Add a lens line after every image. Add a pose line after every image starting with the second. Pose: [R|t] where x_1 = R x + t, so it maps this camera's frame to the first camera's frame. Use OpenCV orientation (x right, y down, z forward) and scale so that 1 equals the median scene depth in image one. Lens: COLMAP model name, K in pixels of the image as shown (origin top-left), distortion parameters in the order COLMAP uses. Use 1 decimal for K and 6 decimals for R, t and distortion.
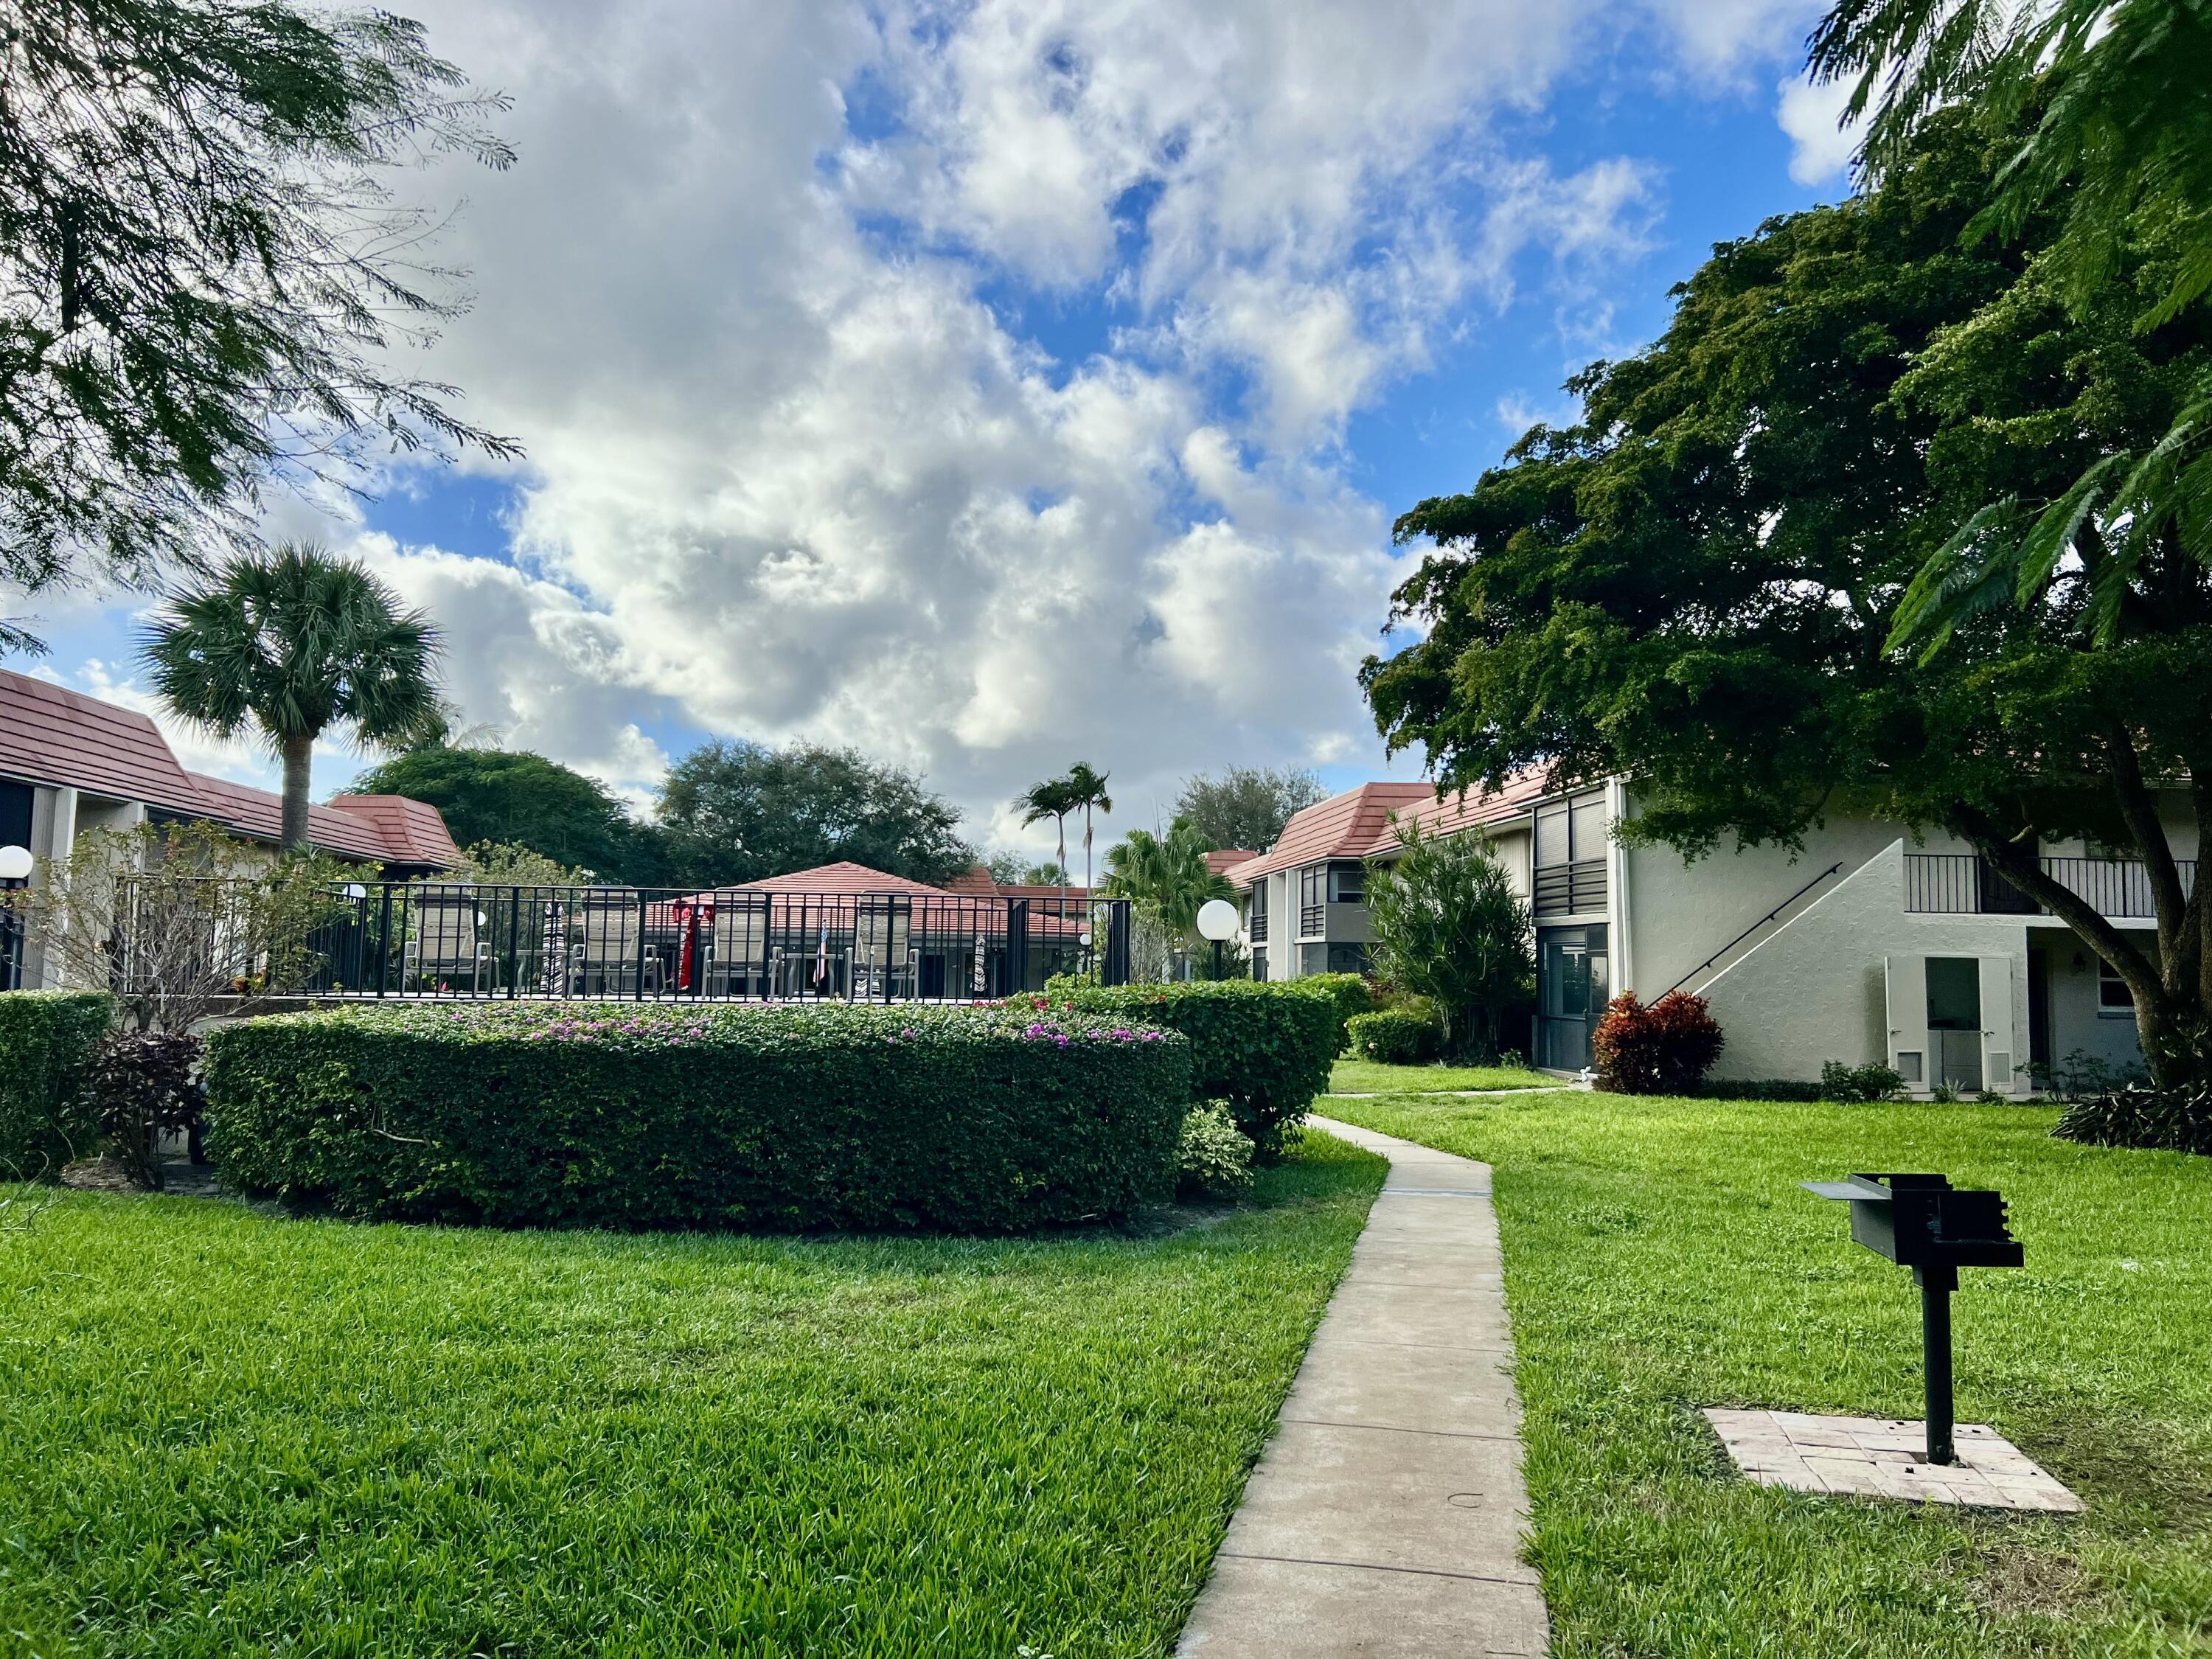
lens RADIAL K [[1672.7, 0, 1106.2], [0, 1672.7, 827.7], [0, 0, 1]] dist [0.001435, 0.000093]
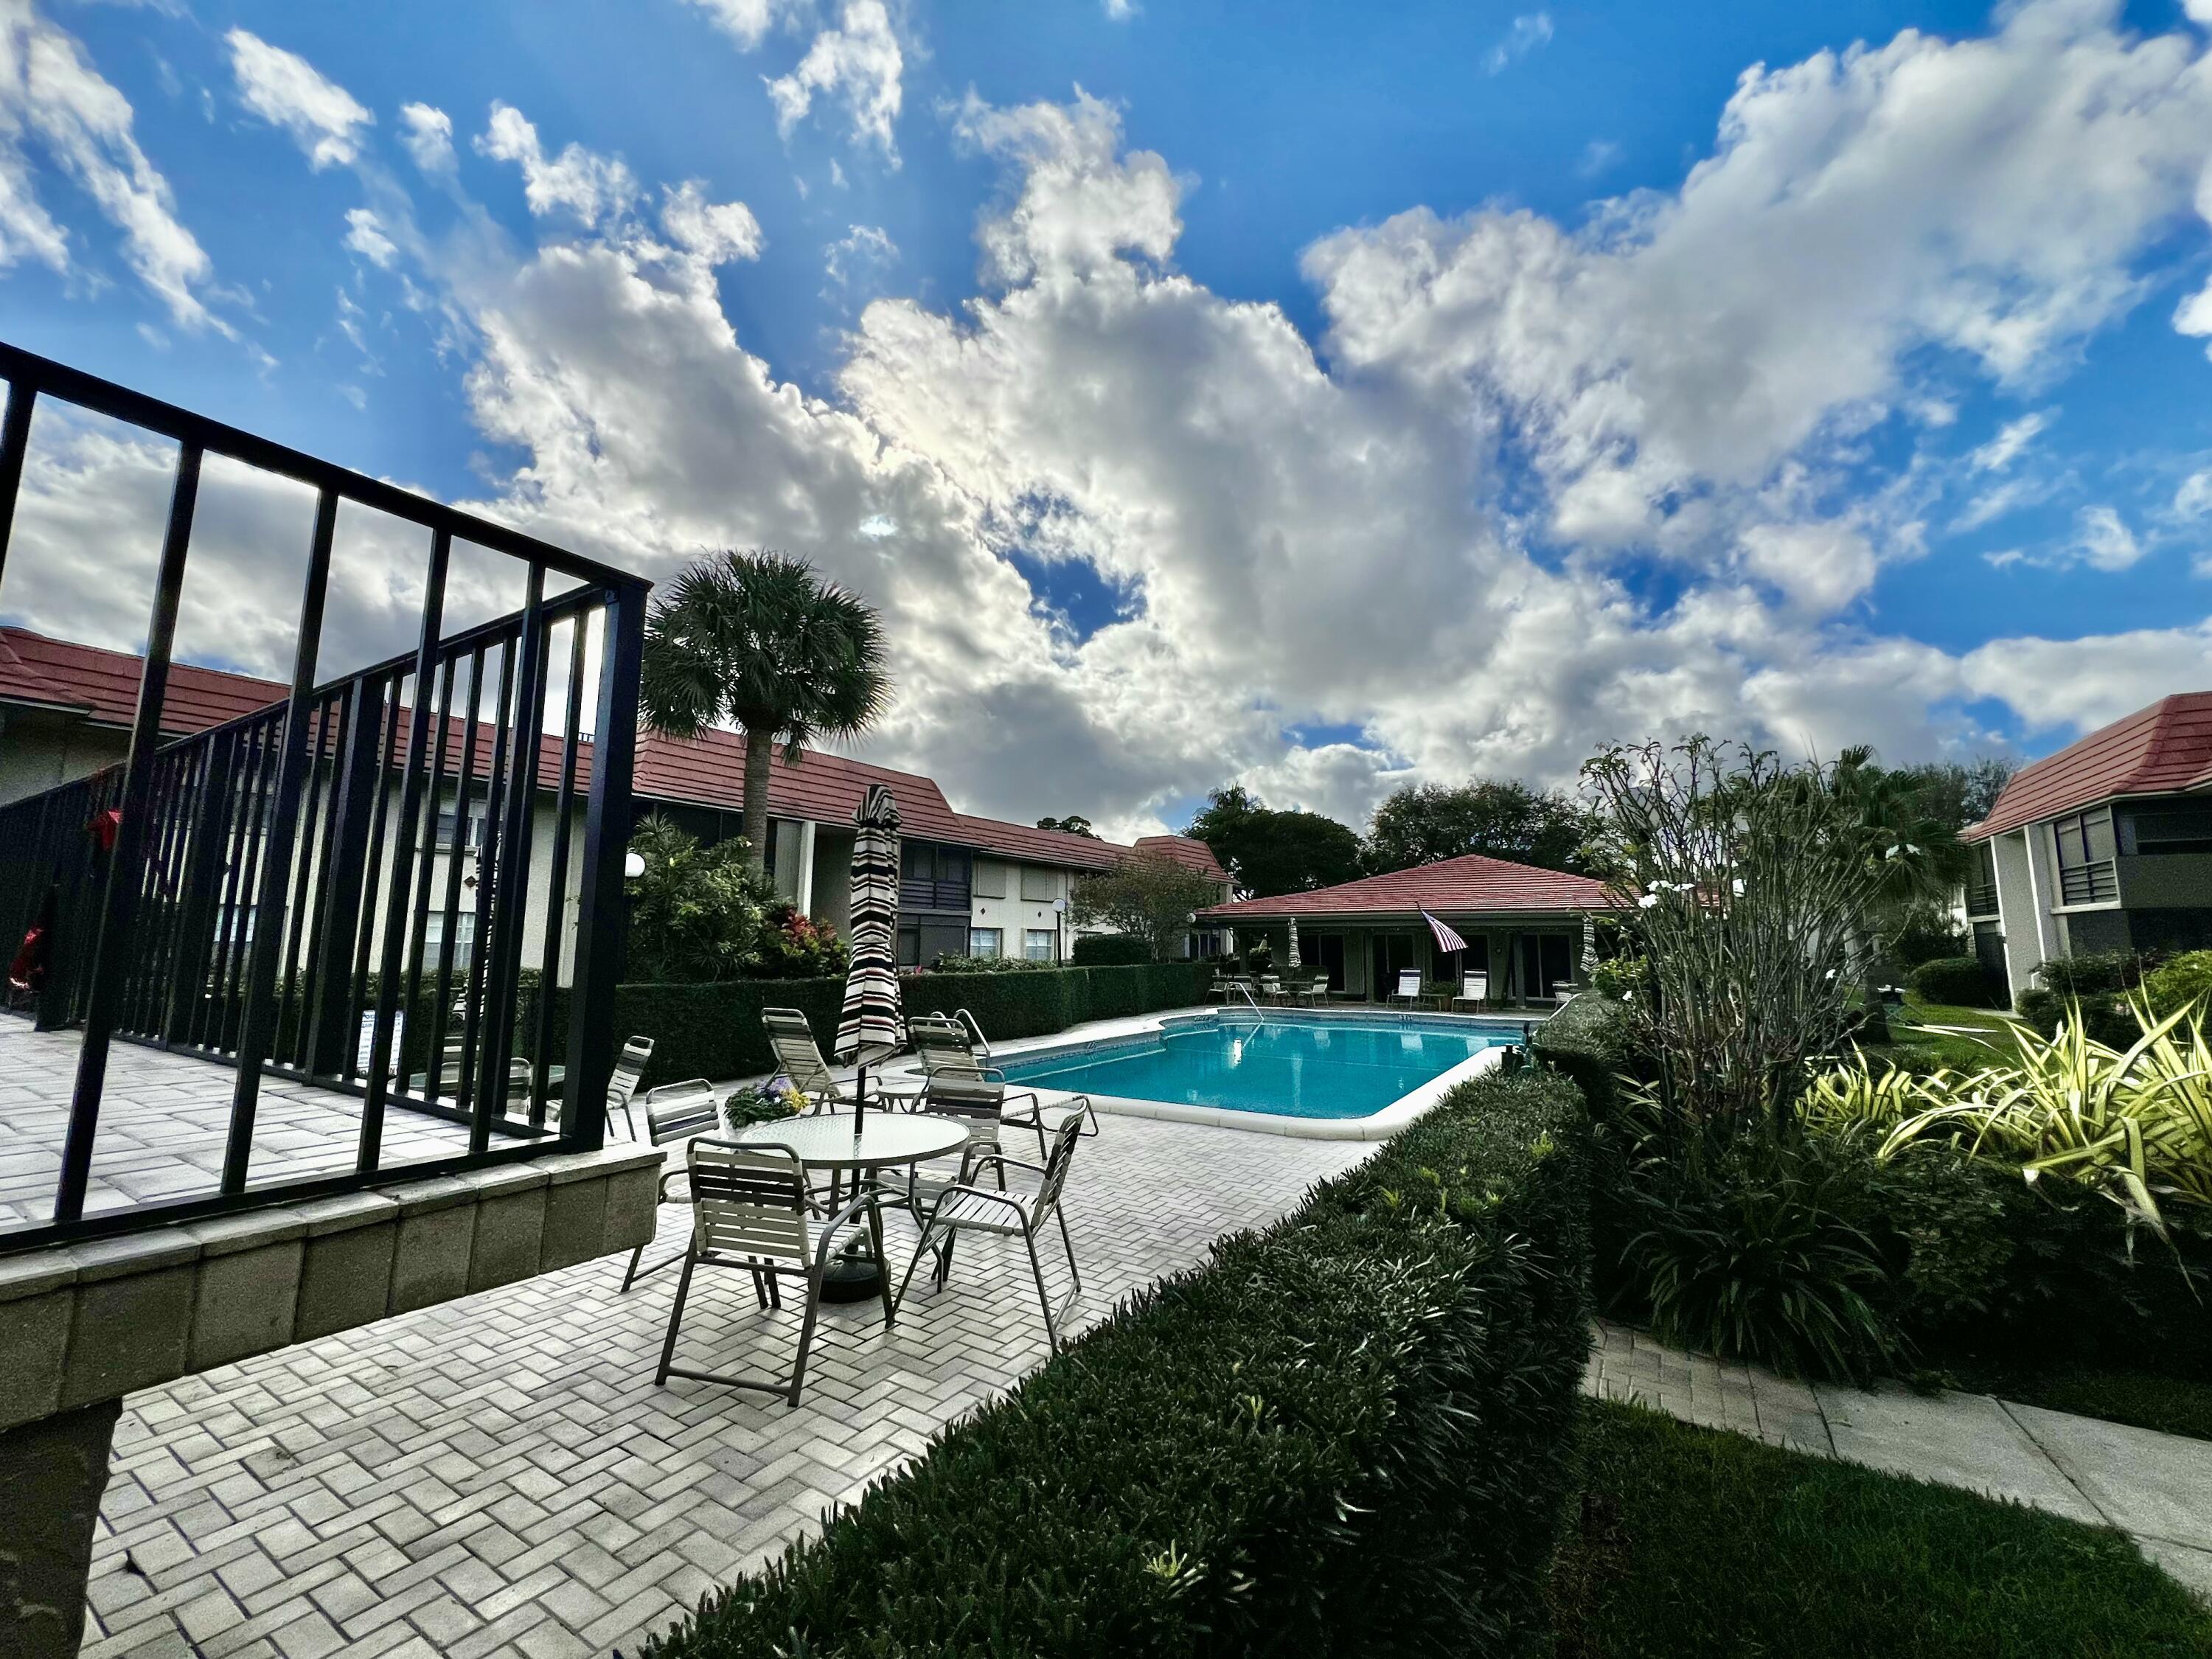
lens RADIAL K [[892.2, 0, 1102.2], [0, 892.2, 826.3], [0, 0, 1]] dist [0.003990, -0.000335]
pose [[0.793091, -0.089380, -0.602510, 0.012105], [0.055974, 0.995684, -0.074026, 0.033643], [0.606526, 0.024985, 0.794671, 0.377551]]
